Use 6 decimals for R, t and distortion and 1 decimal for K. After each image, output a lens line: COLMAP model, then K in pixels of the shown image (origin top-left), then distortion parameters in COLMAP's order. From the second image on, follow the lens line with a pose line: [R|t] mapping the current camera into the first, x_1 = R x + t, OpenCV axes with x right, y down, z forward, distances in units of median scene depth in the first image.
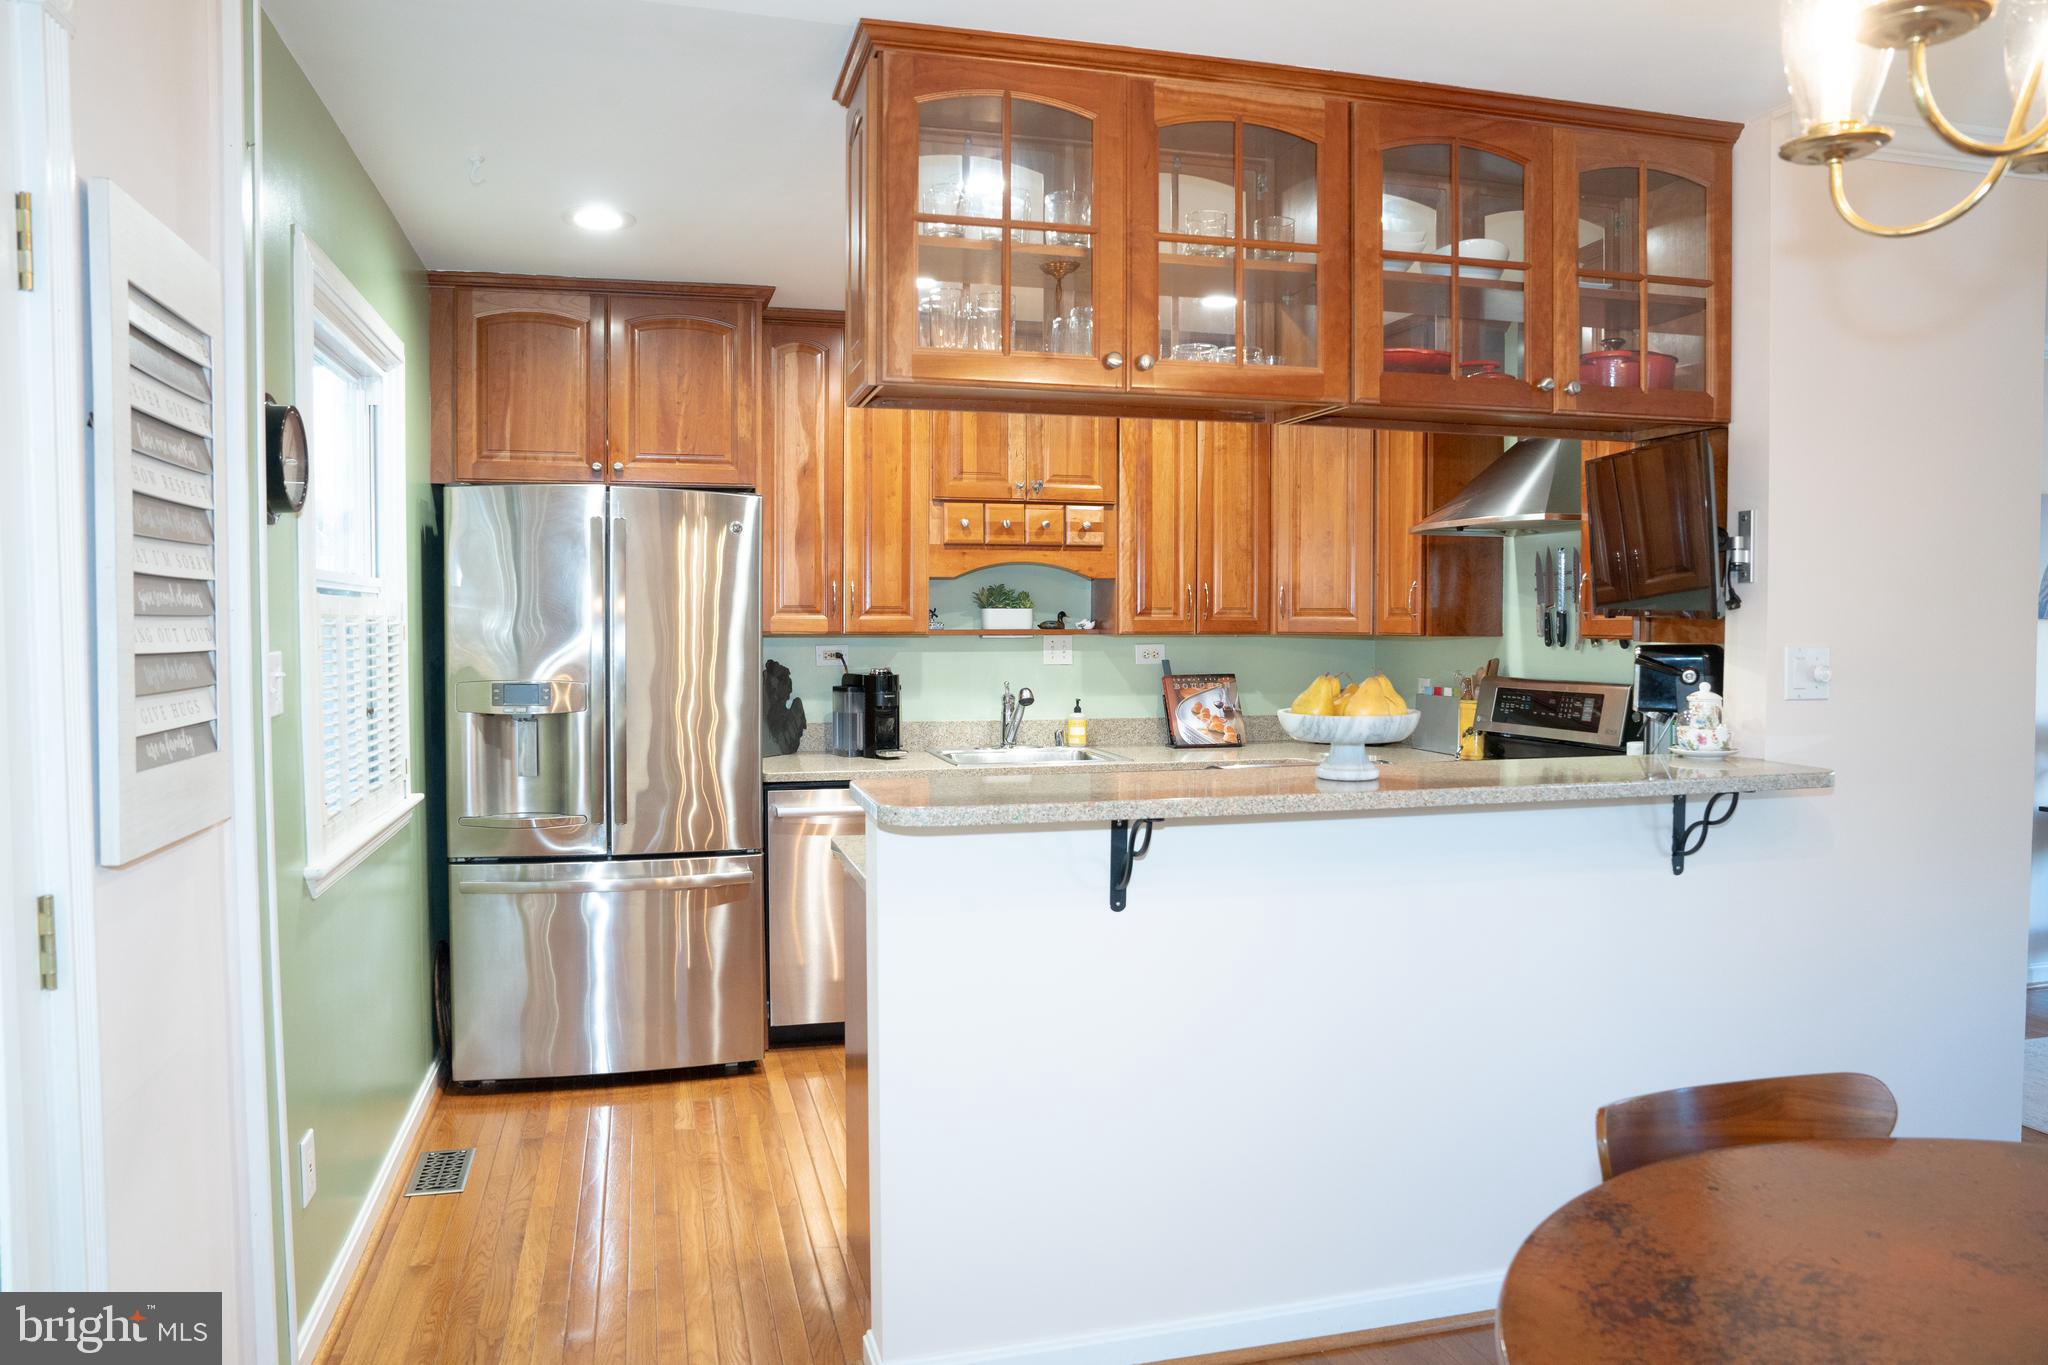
lens RADIAL K [[1398.5, 0, 1024.0], [0, 1398.5, 682.5], [0, 0, 1]] dist [-0.112338, 0.080748]
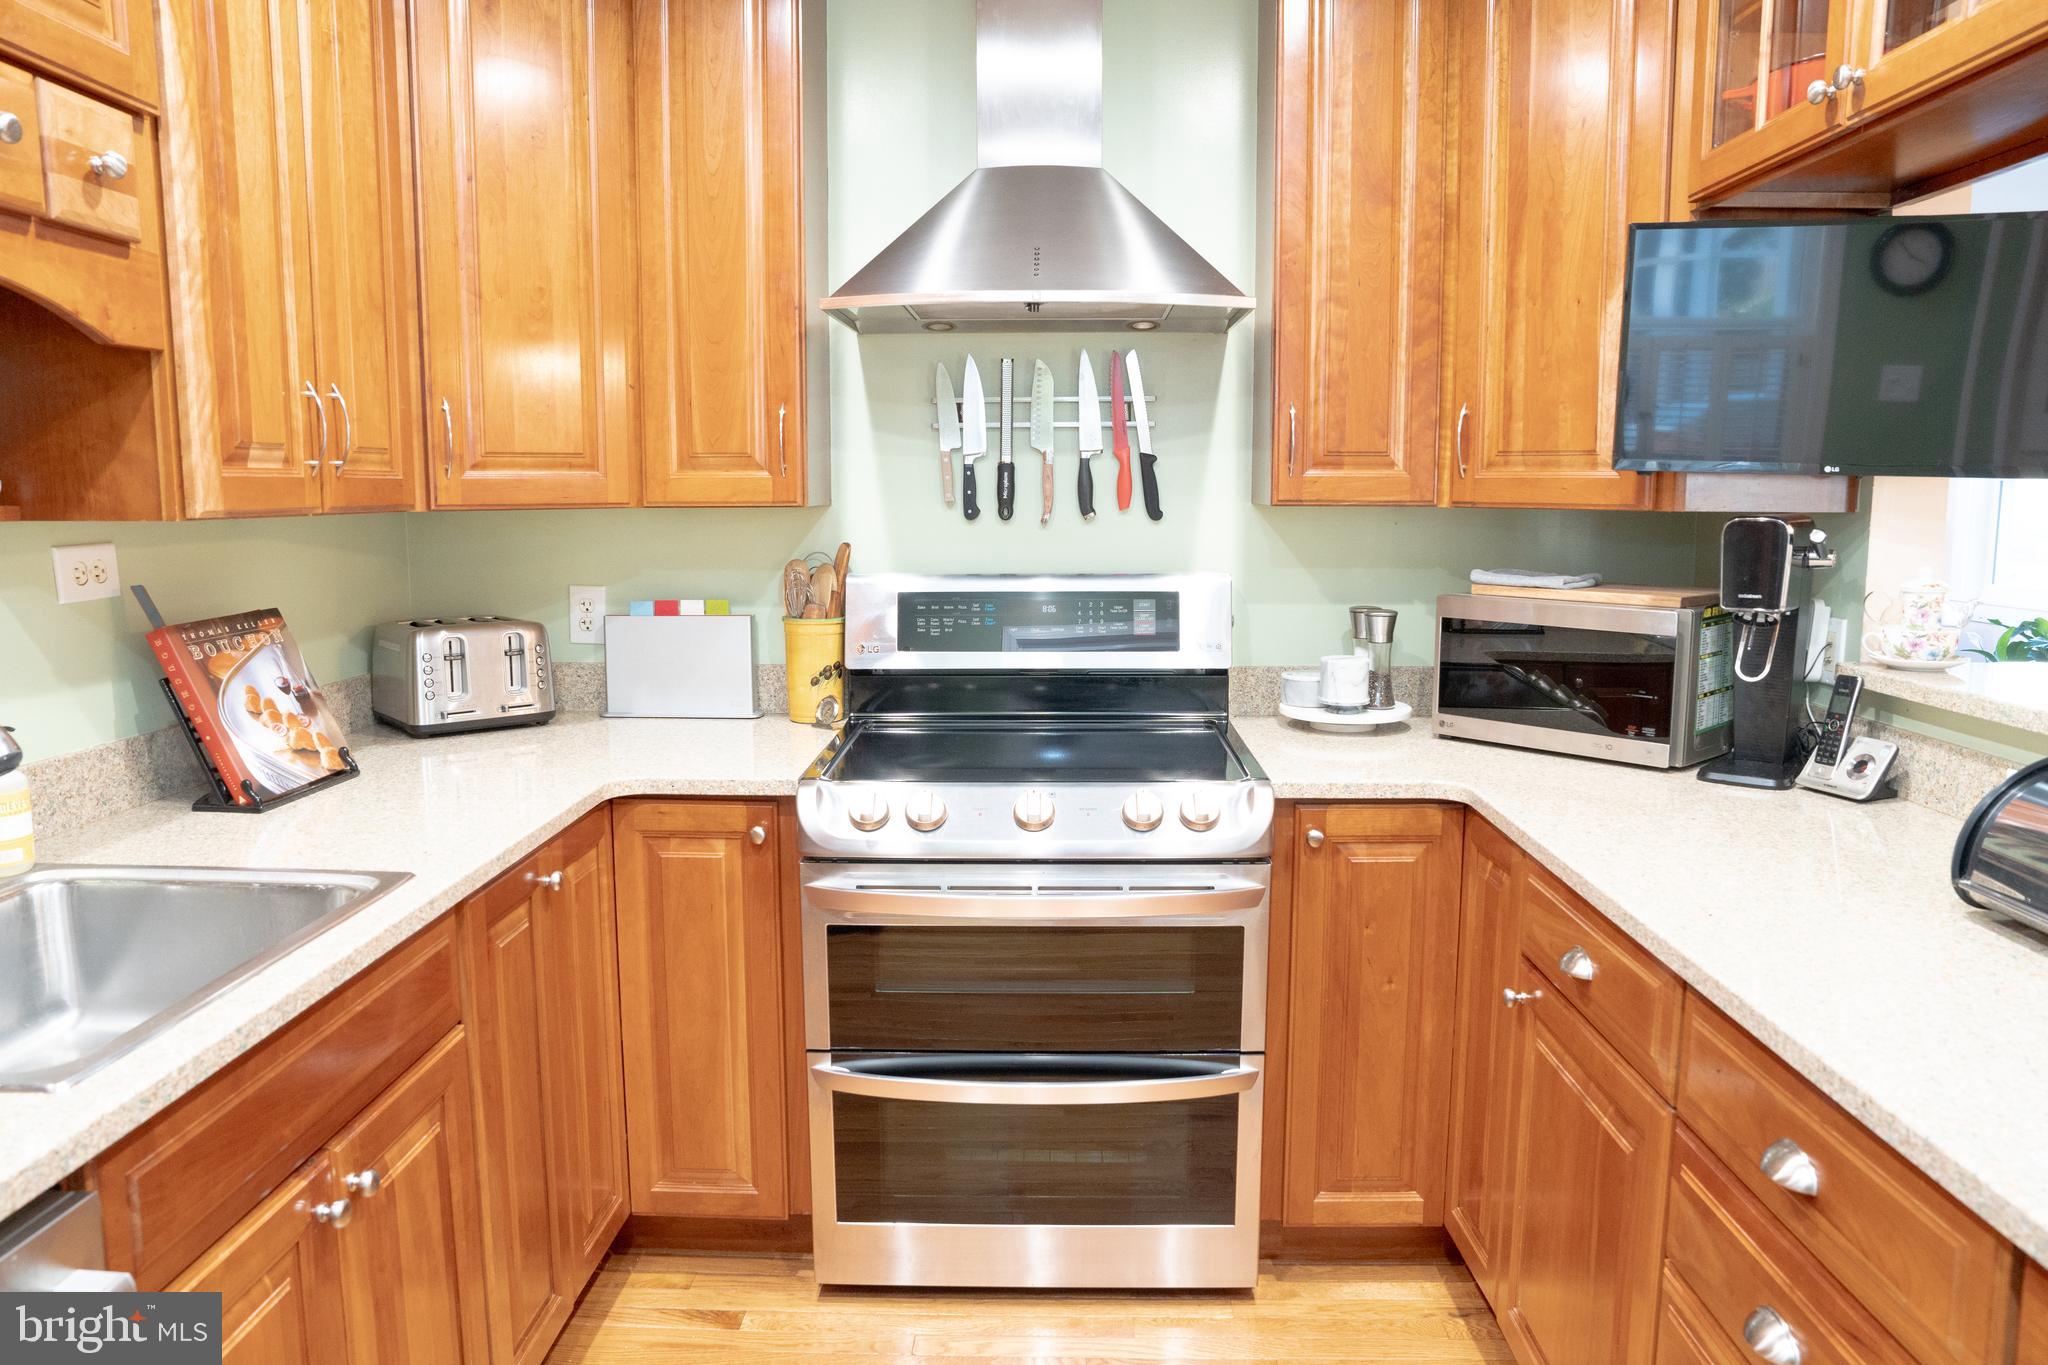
lens RADIAL K [[1398.5, 0, 1024.0], [0, 1398.5, 682.5], [0, 0, 1]] dist [-0.112338, 0.080748]
pose [[0.296094, -0.131595, 0.946050, -0.192313], [0.040231, 0.991303, 0.125298, -0.028949], [-0.954311, 0.000961, 0.298814, 0.728056]]
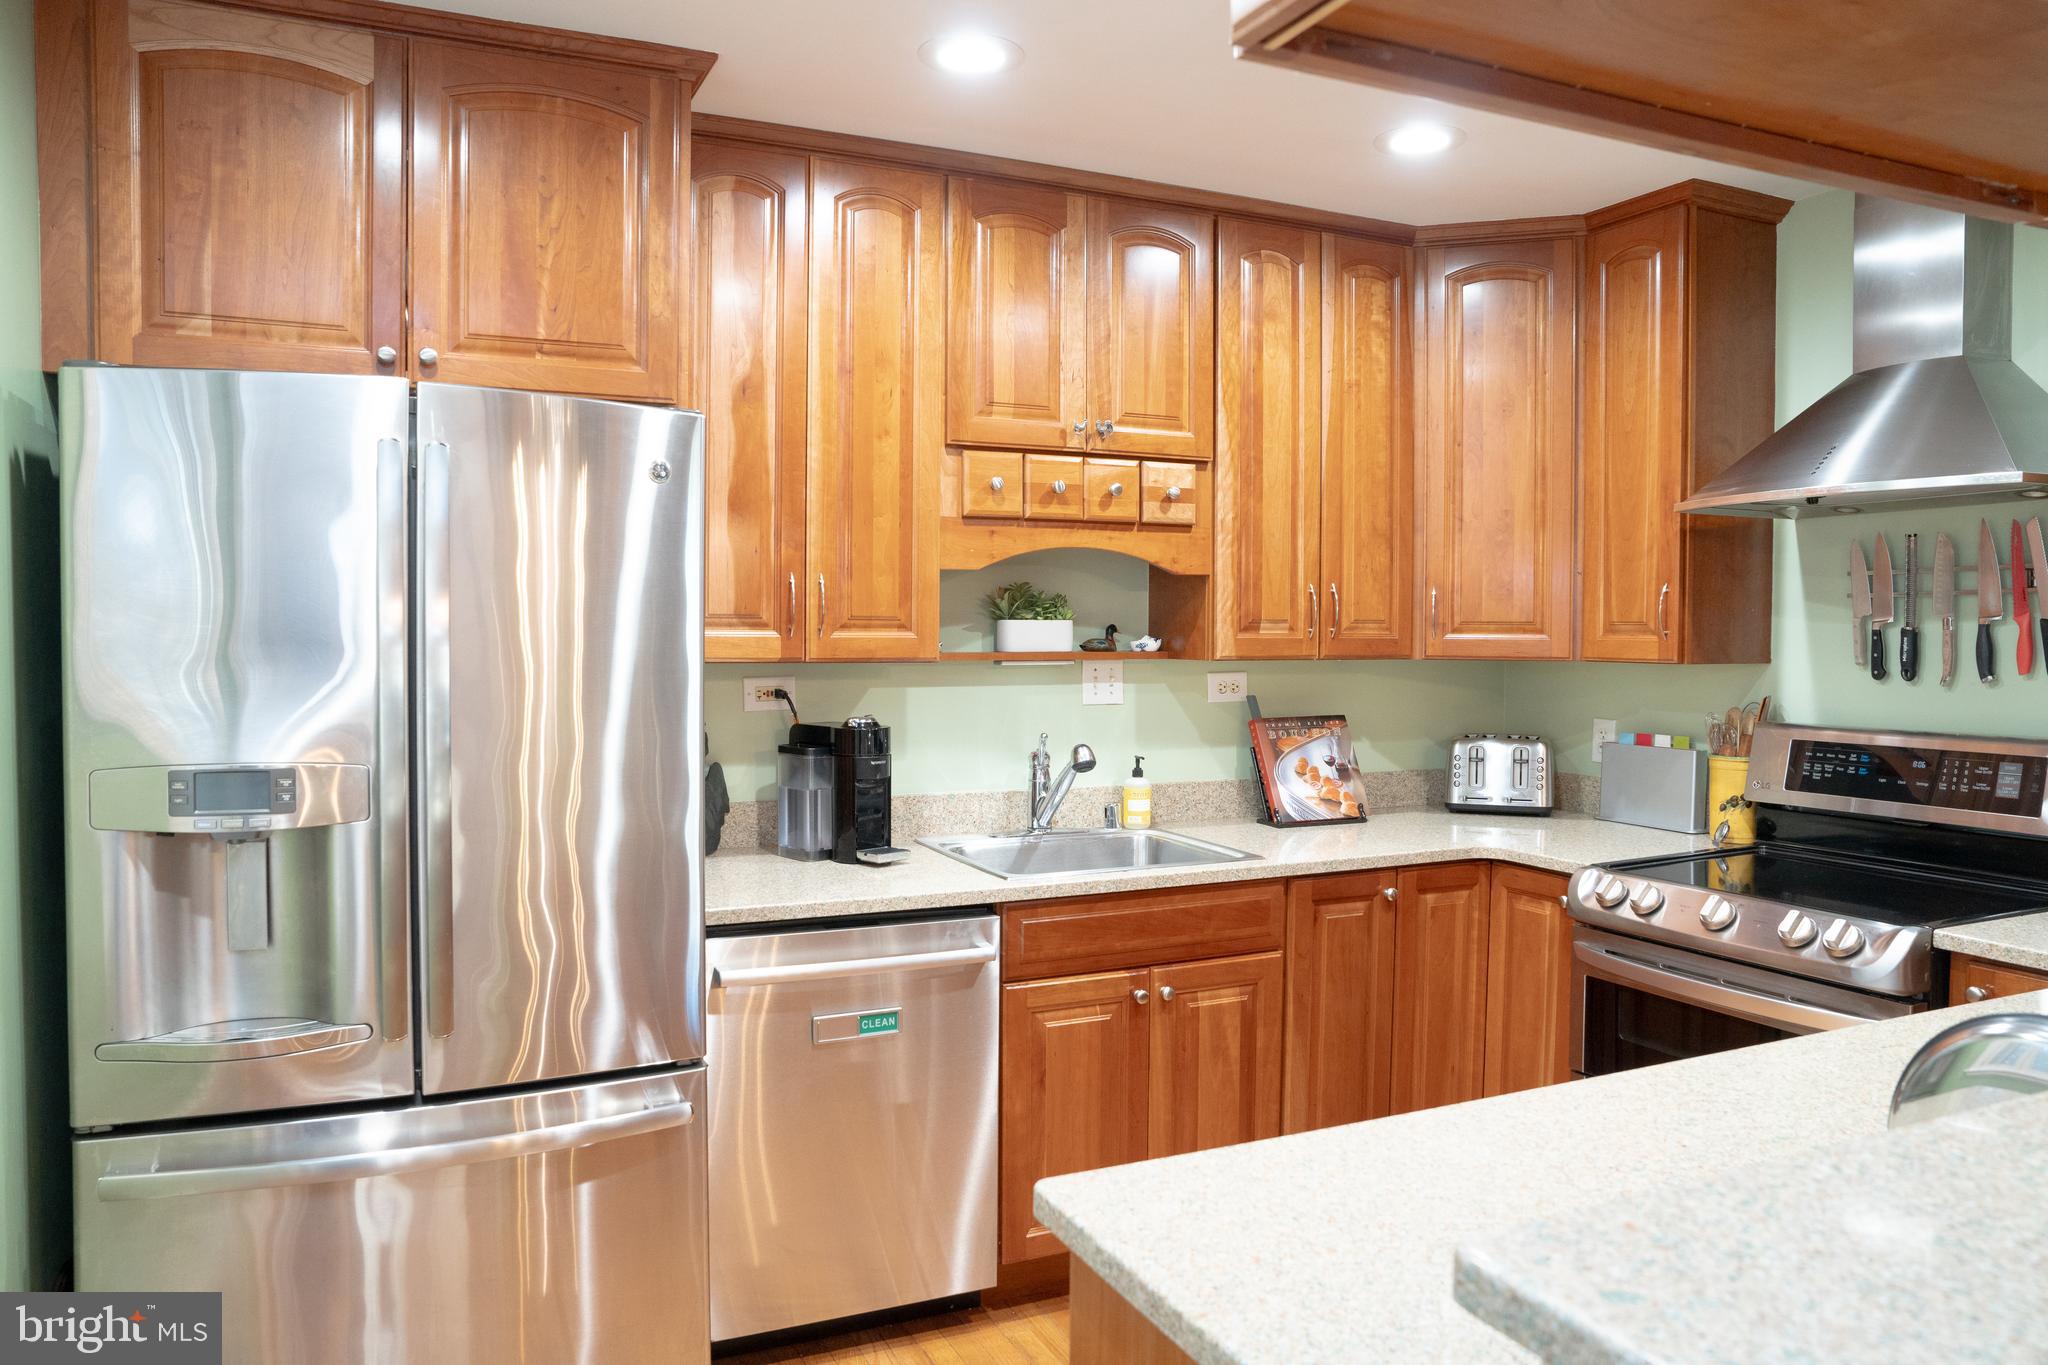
lens RADIAL K [[1398.5, 0, 1024.0], [0, 1398.5, 682.5], [0, 0, 1]] dist [-0.112338, 0.080748]
pose [[0.987074, -0.003902, 0.160220, -0.129092], [0.004600, 0.999981, -0.003986, -0.022329], [-0.160202, 0.004671, 0.987073, 0.377057]]
